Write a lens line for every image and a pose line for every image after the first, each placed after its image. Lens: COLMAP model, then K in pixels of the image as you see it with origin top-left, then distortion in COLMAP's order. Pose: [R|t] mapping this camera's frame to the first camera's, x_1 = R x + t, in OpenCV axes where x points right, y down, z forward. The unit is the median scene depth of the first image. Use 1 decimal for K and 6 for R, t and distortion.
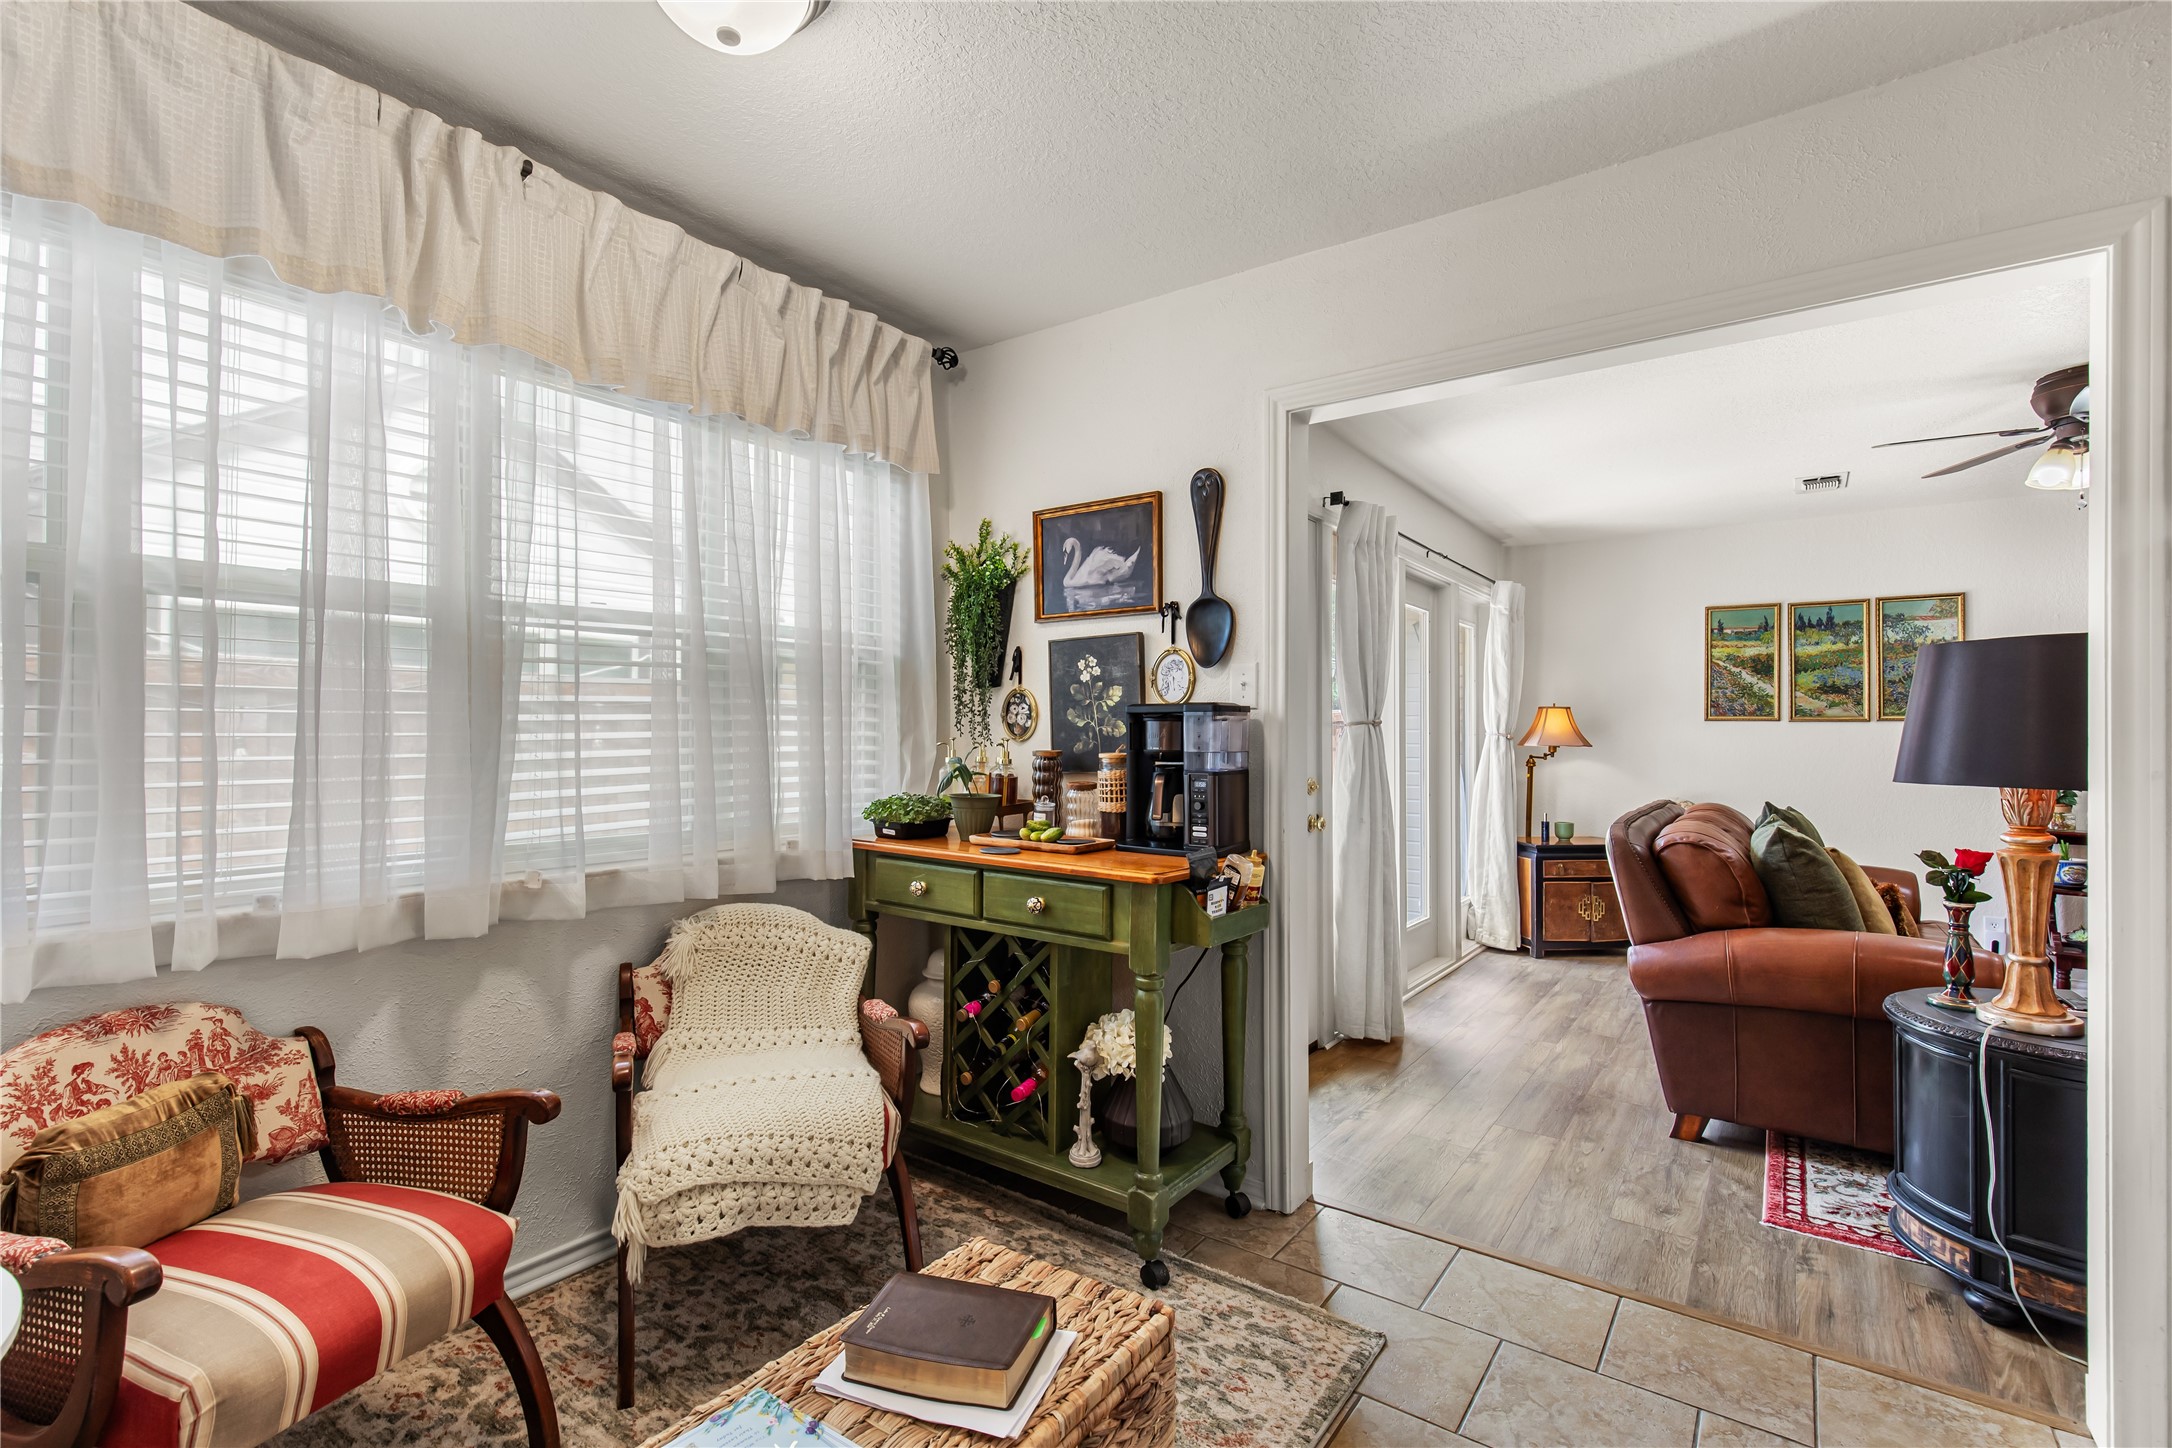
lens RADIAL K [[989.7, 0, 1083.9], [0, 989.7, 727.3], [0, 0, 1]] dist [0.004179, 0.000479]
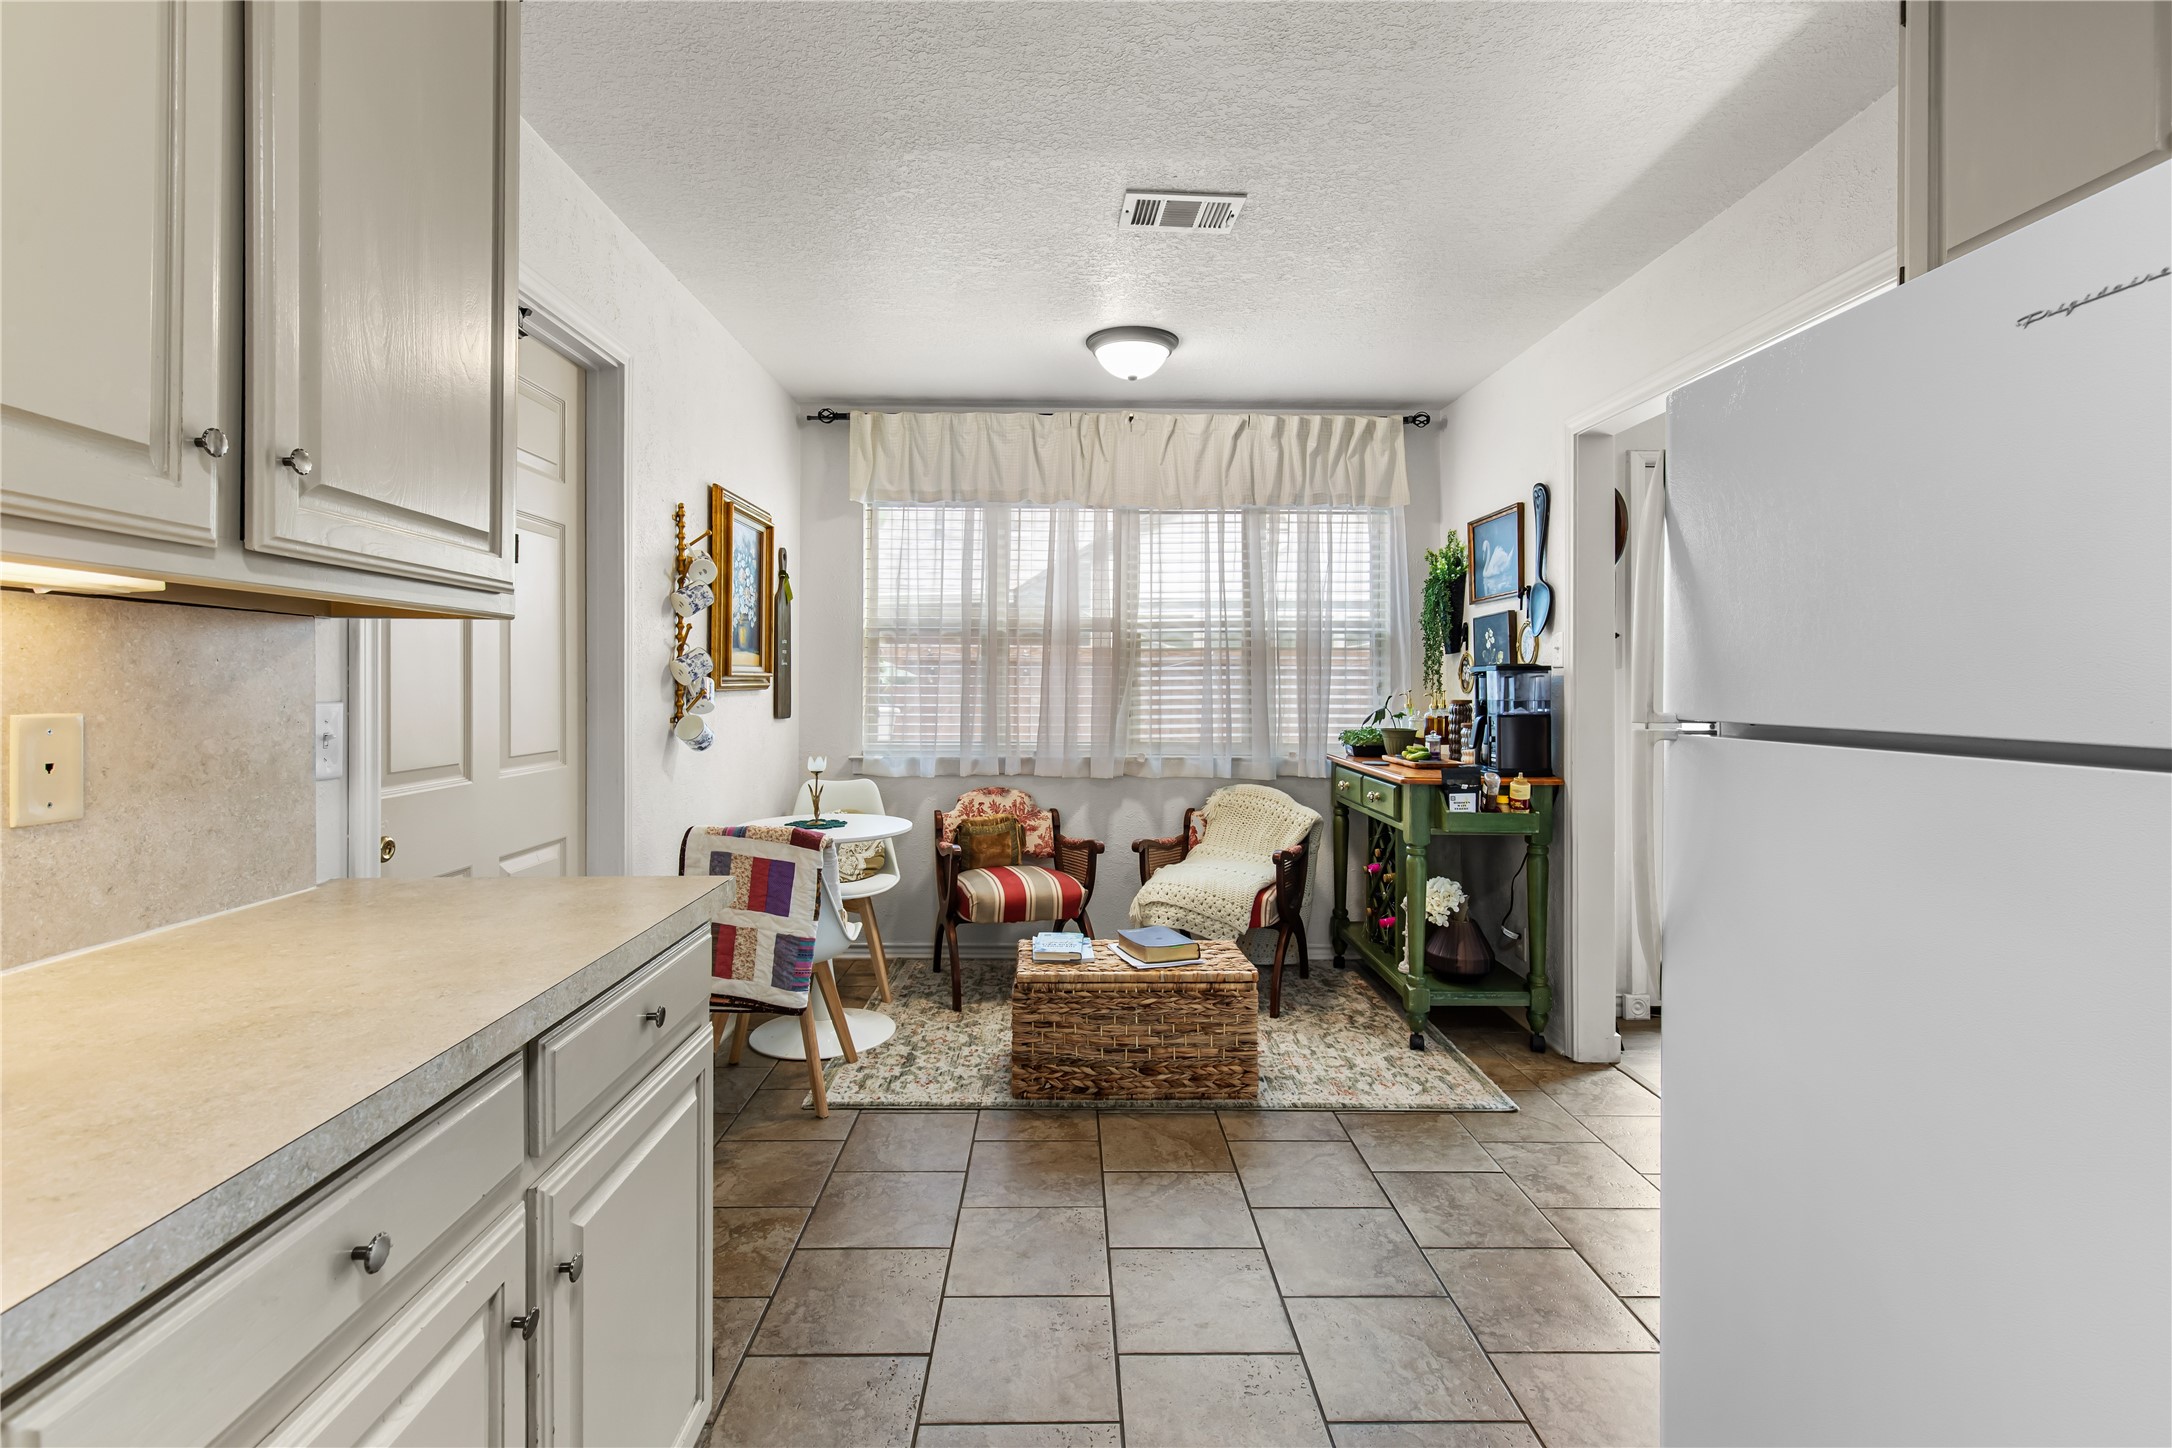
lens RADIAL K [[1007.8, 0, 1086.2], [0, 1007.8, 688.0], [0, 0, 1]] dist [-0.000764, 0.000097]
pose [[0.603739, 0.002817, -0.797177, 0.991283], [0.003103, 0.999978, 0.005883, -0.002683], [0.797176, -0.006025, 0.603717, -0.334756]]
